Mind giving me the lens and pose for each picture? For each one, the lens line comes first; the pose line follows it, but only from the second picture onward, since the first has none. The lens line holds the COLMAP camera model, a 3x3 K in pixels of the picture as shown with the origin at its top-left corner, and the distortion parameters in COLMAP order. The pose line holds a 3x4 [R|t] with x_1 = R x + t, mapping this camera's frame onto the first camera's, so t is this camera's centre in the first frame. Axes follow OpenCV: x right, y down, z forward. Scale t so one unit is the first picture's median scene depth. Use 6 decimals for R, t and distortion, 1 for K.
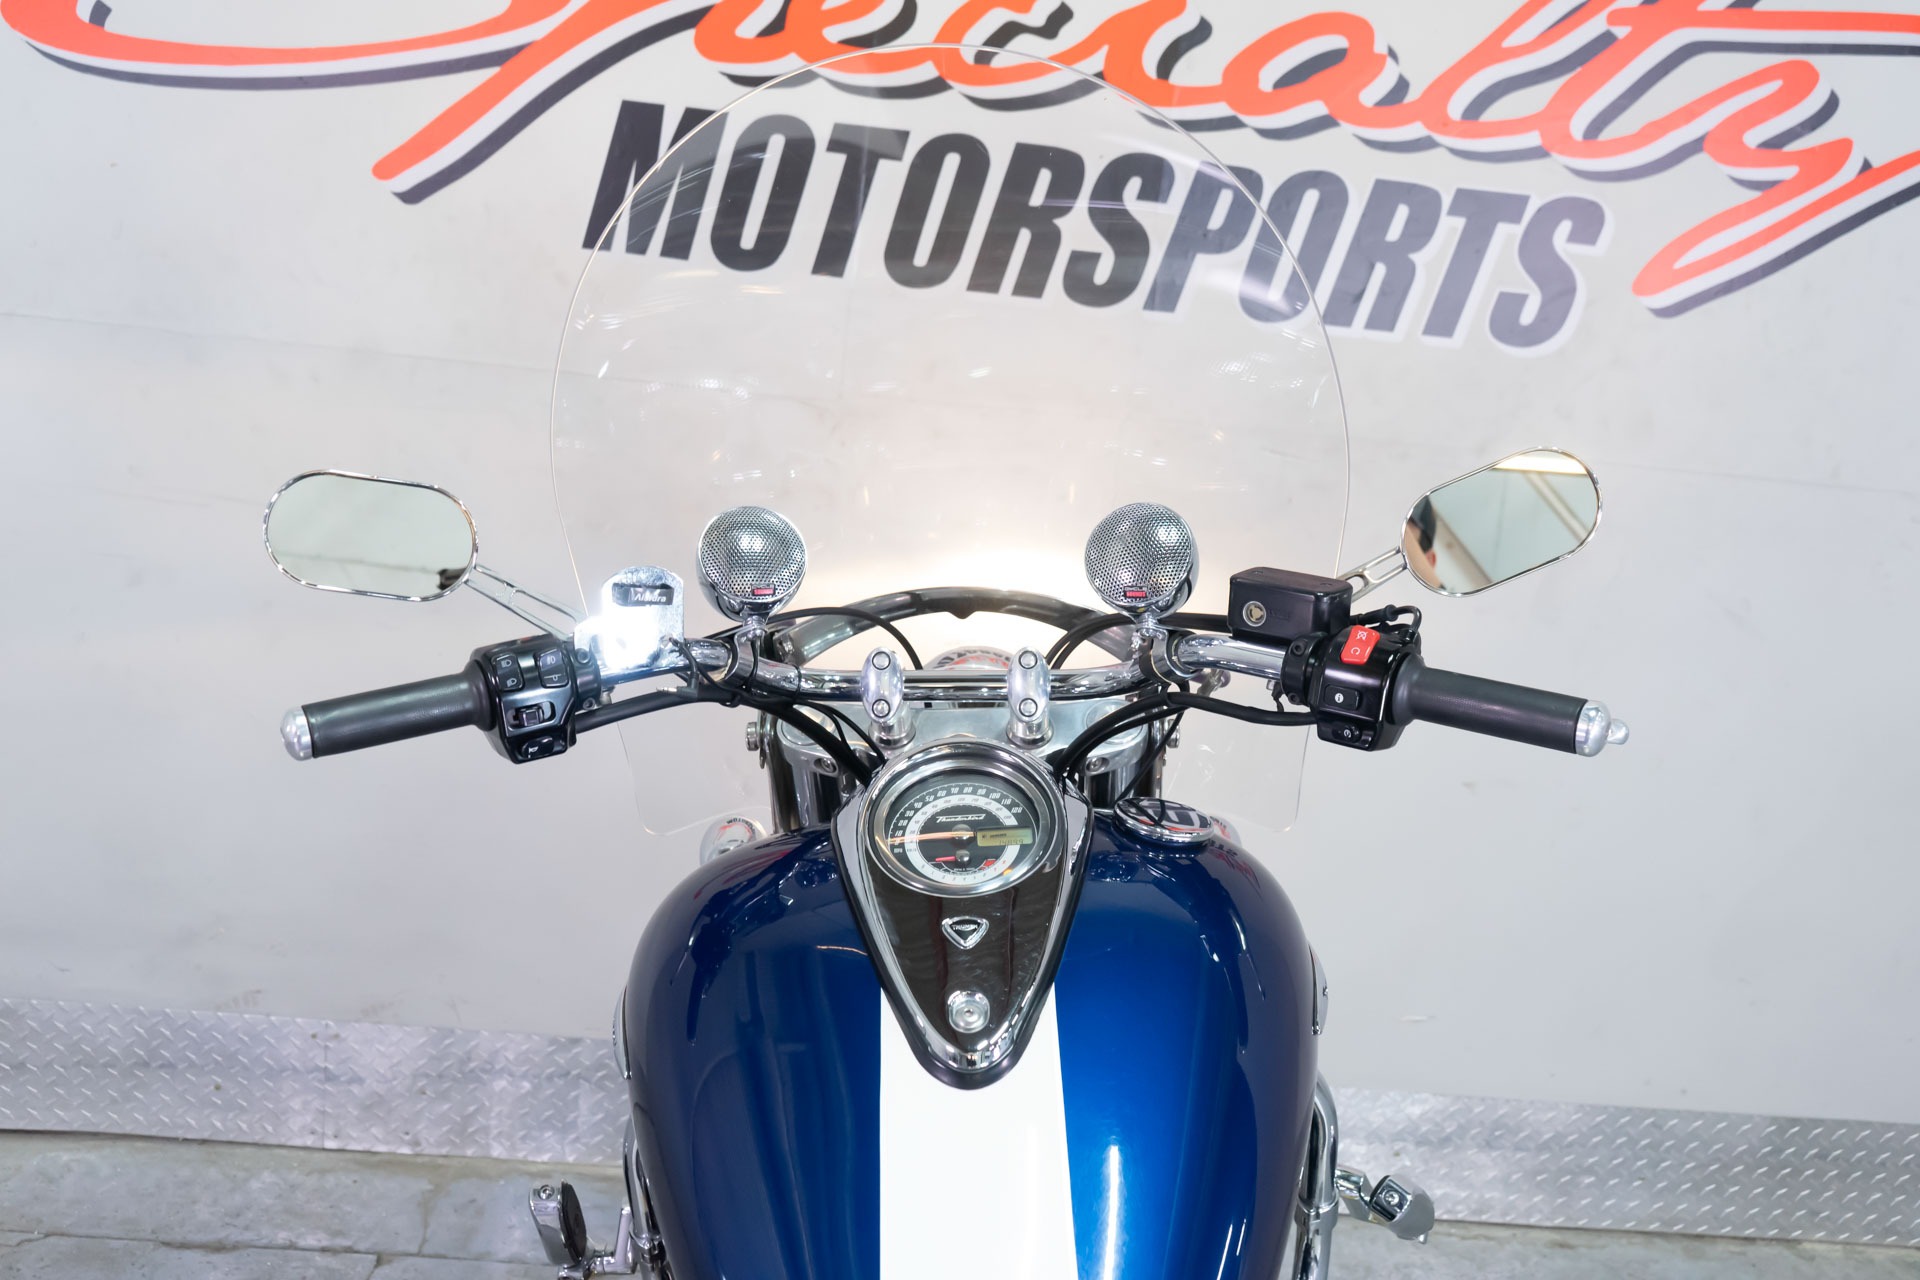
lens RADIAL K [[1882.4, 0, 968.1], [0, 1882.4, 647.2], [0, 0, 1]] dist [0.003066, 0.000000]
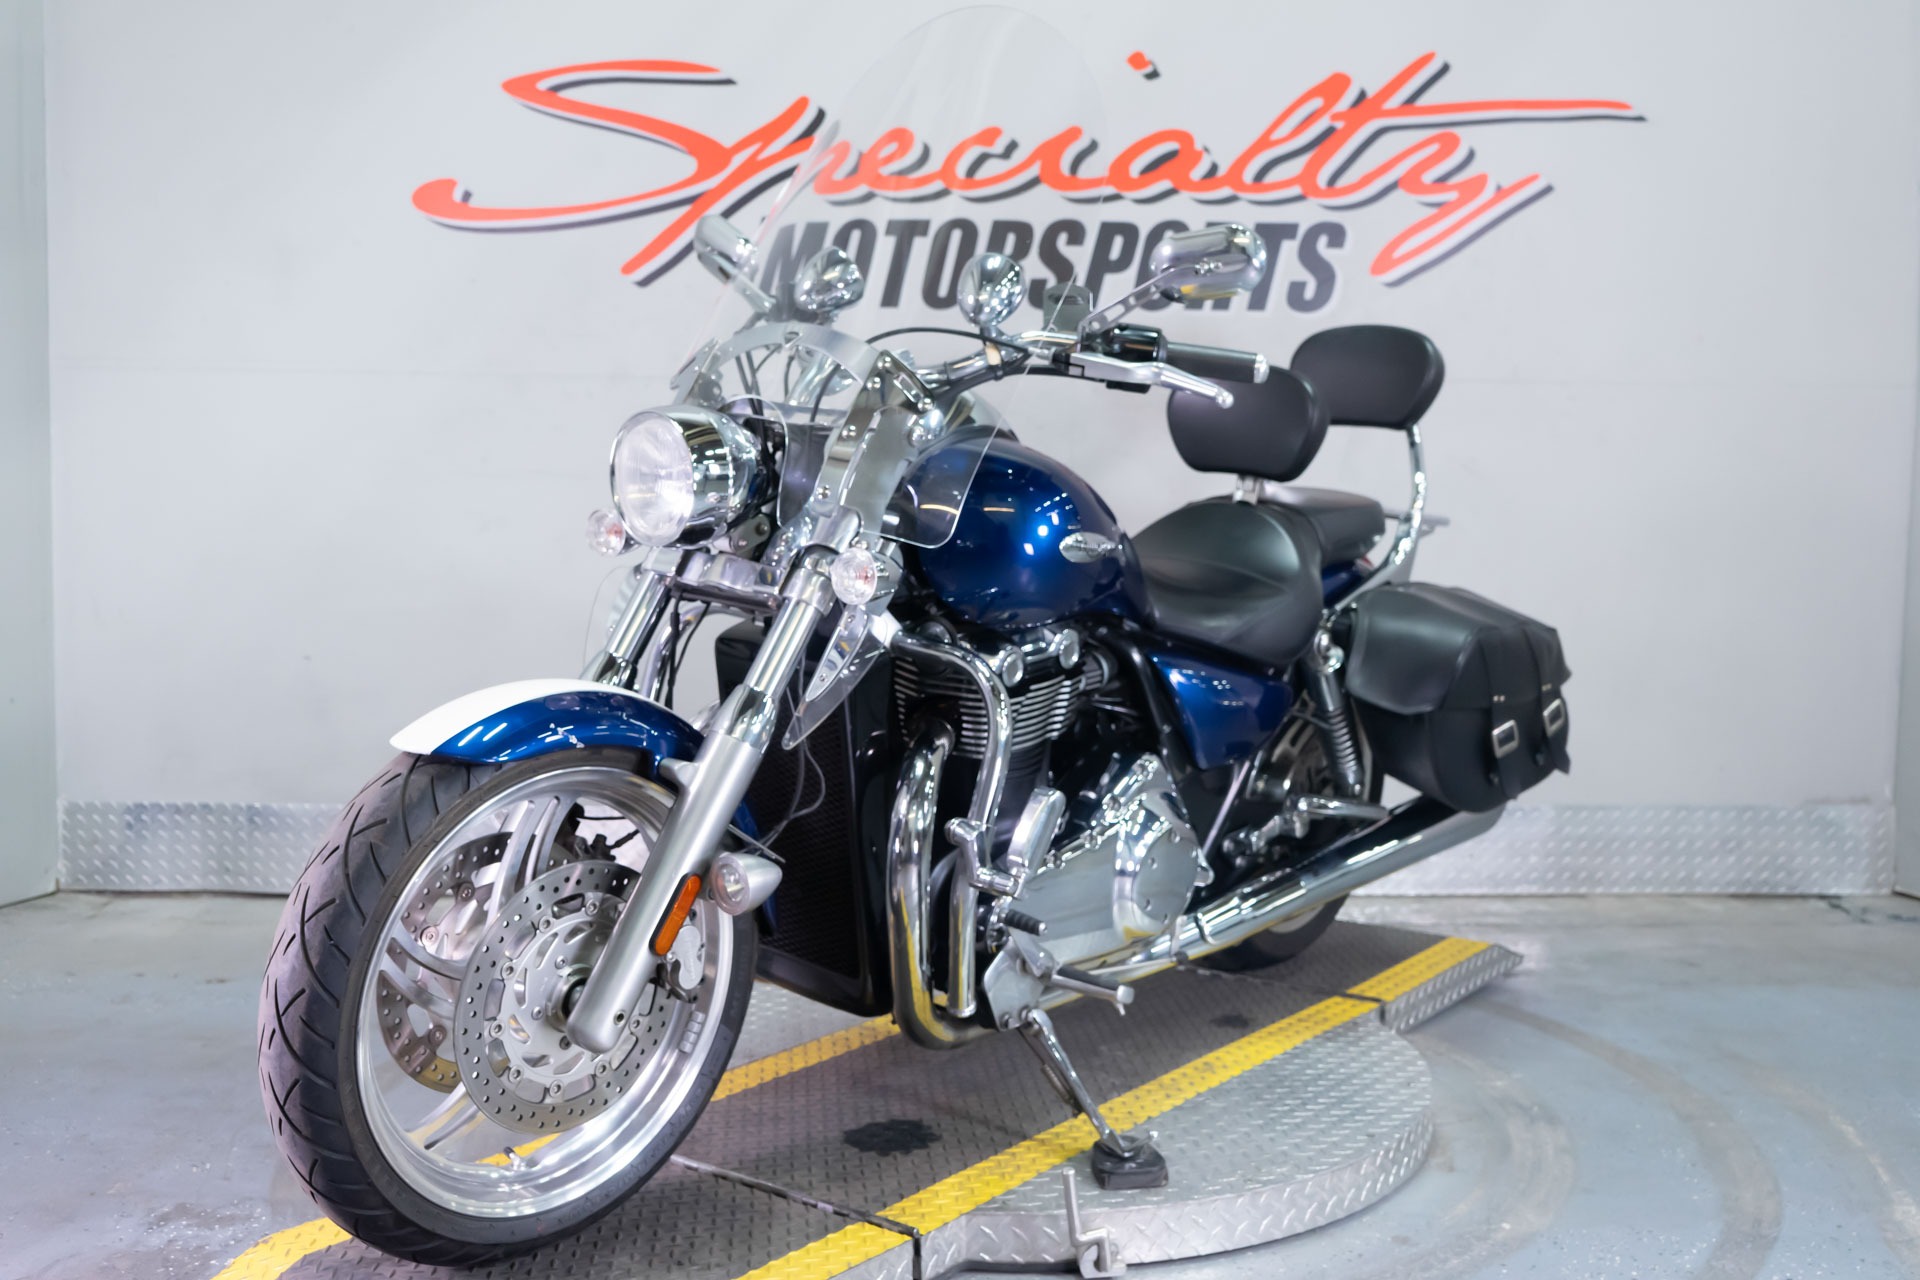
lens RADIAL K [[1931.8, 0, 959.8], [0, 1931.8, 635.2], [0, 0, 1]] dist [-0.005466, 0.000000]
pose [[0.995487, -0.085393, -0.041408, 0.036722], [0.076681, 0.980820, -0.179197, 0.413268], [0.055916, 0.175213, 0.982941, -0.658088]]
